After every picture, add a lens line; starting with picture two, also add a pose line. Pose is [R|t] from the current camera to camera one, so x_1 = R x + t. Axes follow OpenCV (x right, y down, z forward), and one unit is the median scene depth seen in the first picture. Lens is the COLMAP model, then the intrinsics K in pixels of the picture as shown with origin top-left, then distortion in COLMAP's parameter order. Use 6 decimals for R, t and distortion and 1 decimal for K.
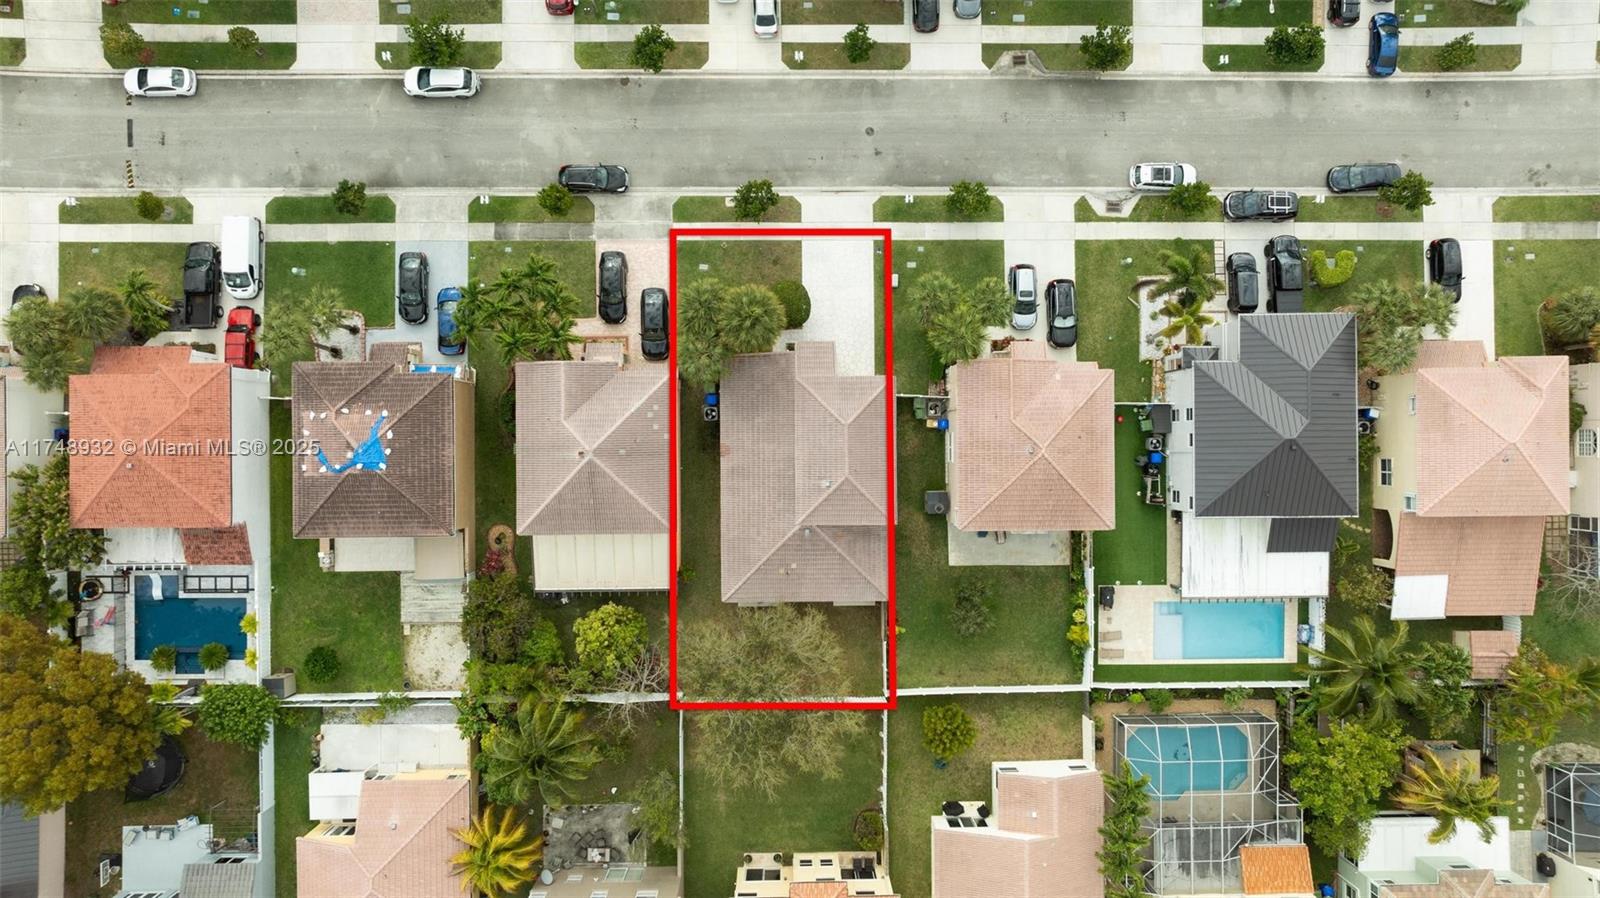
lens RADIAL K [[1147.5, 0, 800.0], [0, 1147.5, 449.0], [0, 0, 1]] dist [0.004339, 0.003812]
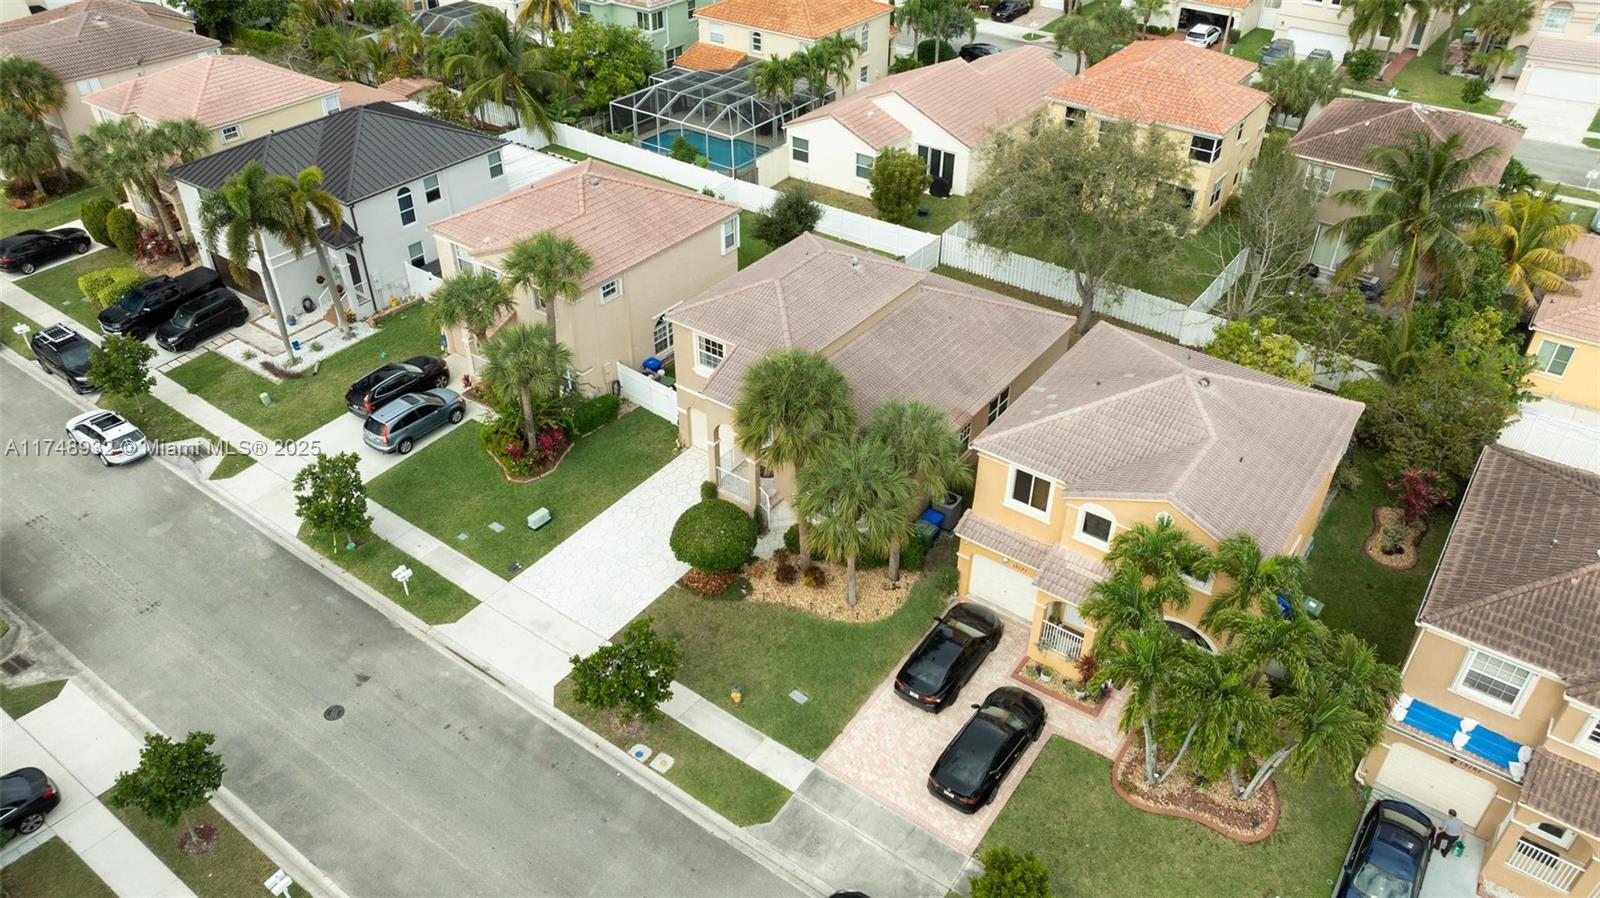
lens RADIAL K [[1129.7, 0, 800.0], [0, 1129.7, 449.0], [0, 0, 1]] dist [-0.014952, 0.001722]
pose [[-0.800289, -0.375708, 0.467313, -0.262050], [0.597985, -0.442674, 0.668171, -0.421349], [-0.044170, 0.814176, 0.578935, 0.645042]]
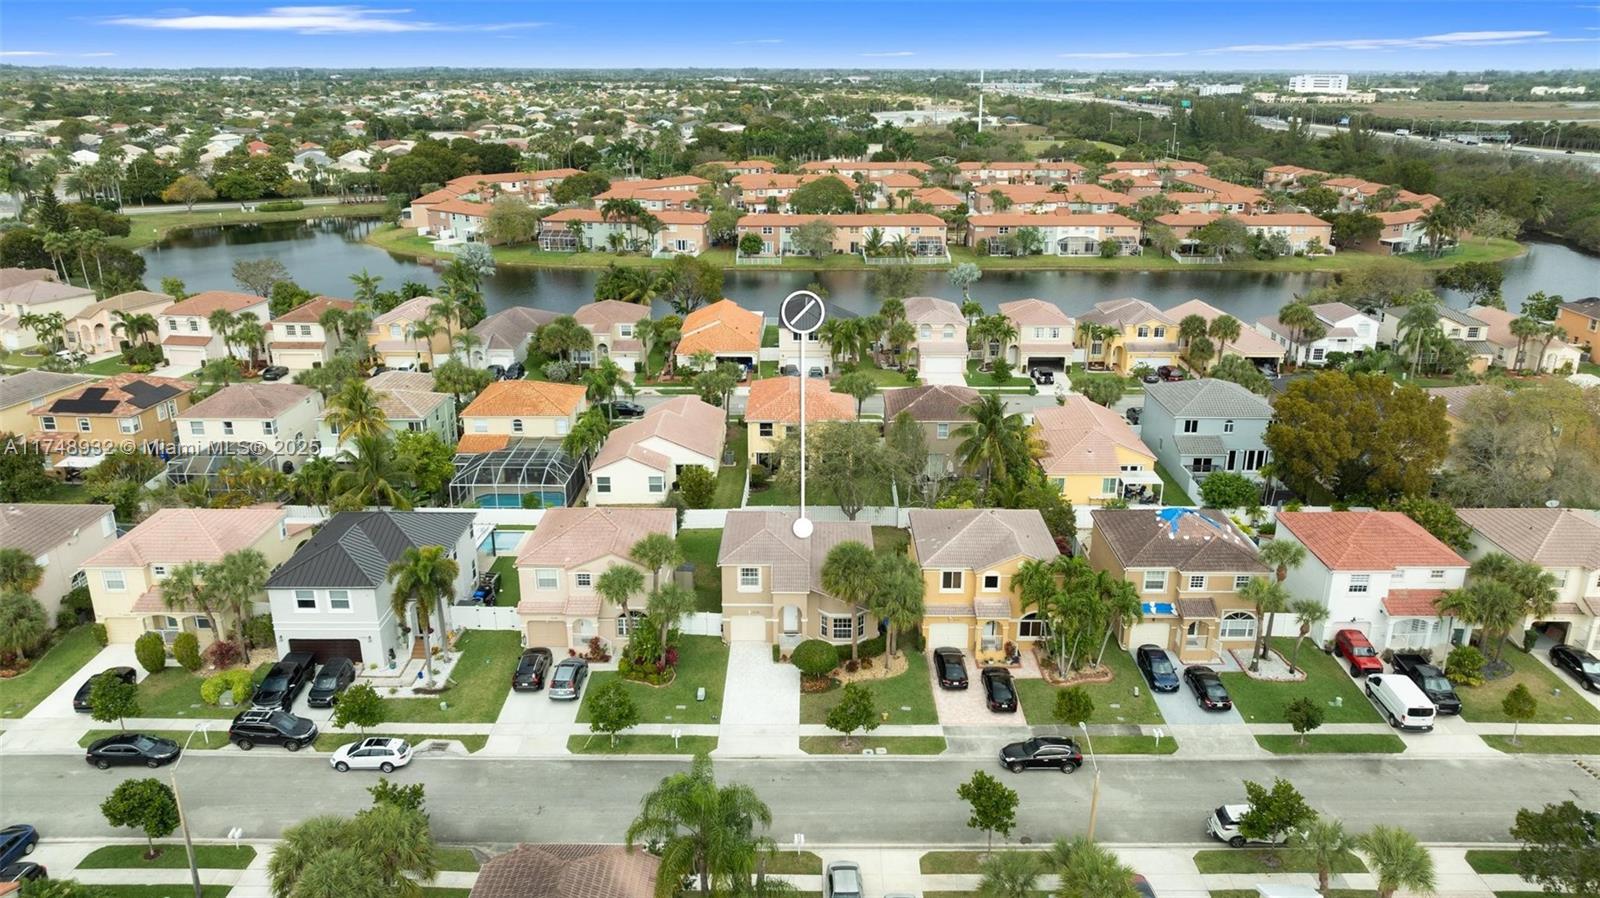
lens RADIAL K [[1147.5, 0, 800.0], [0, 1147.5, 449.0], [0, 0, 1]] dist [0.004339, 0.003812]
pose [[-0.999493, -0.031427, 0.005090, 0.003404], [0.014242, -0.298365, 0.954345, -0.977907], [-0.028474, 0.953934, 0.298662, 0.523097]]
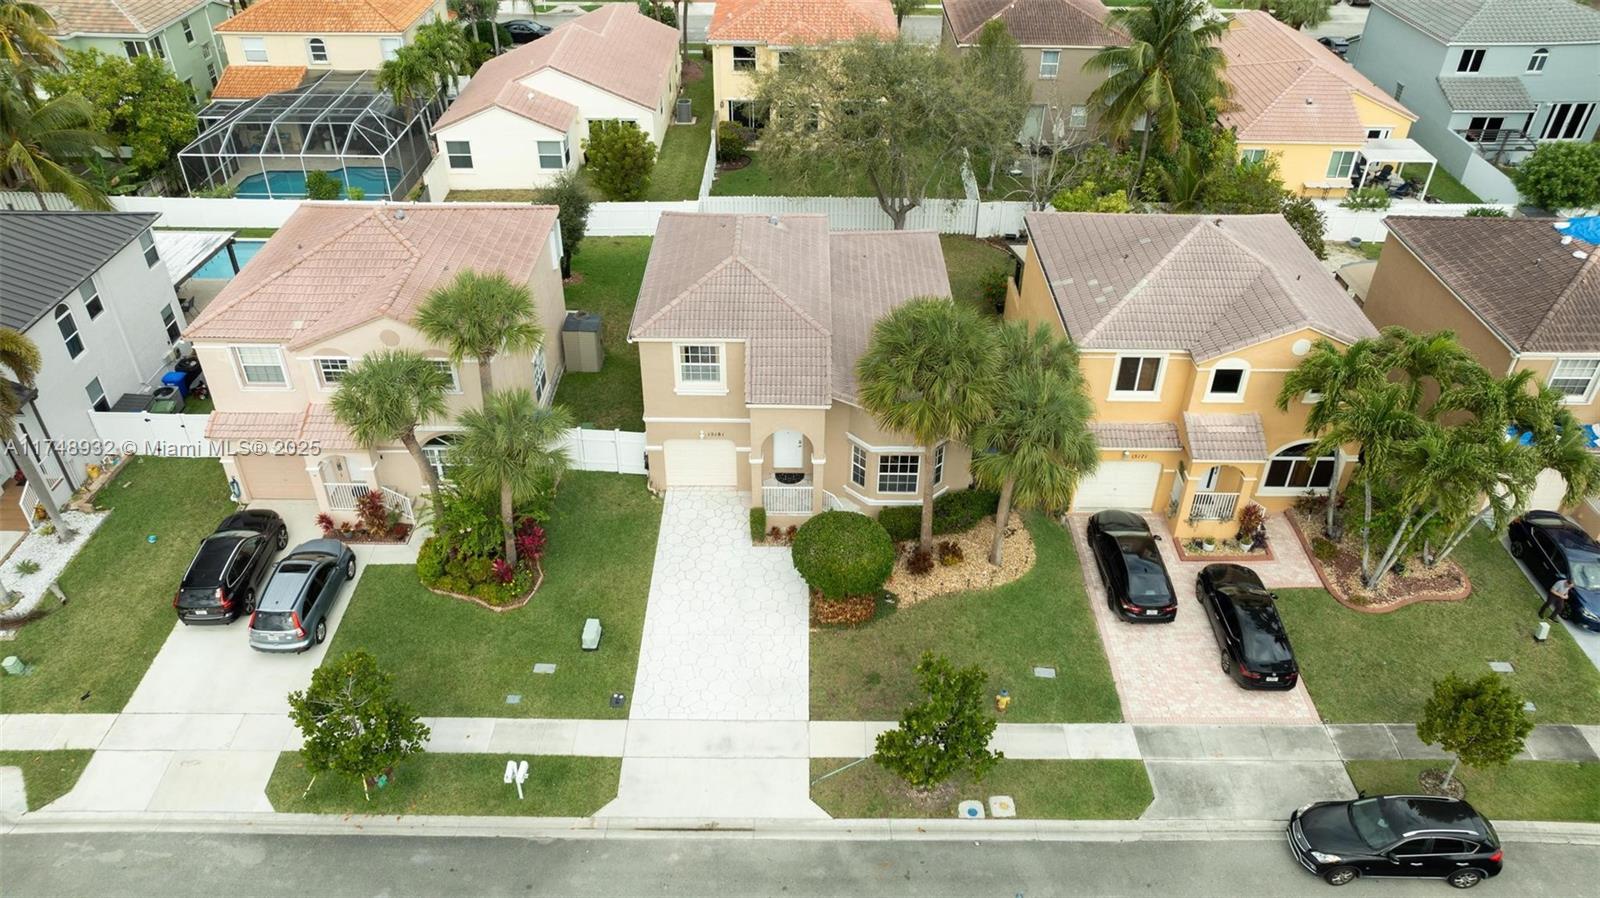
lens RADIAL K [[1135.3, 0, 800.0], [0, 1135.3, 449.0], [0, 0, 1]] dist [-0.043761, 0.052421]
pose [[-0.999241, -0.036905, -0.012434, 0.013112], [0.010128, -0.554552, 0.832088, -0.454958], [-0.037604, 0.831330, 0.554505, 0.703888]]
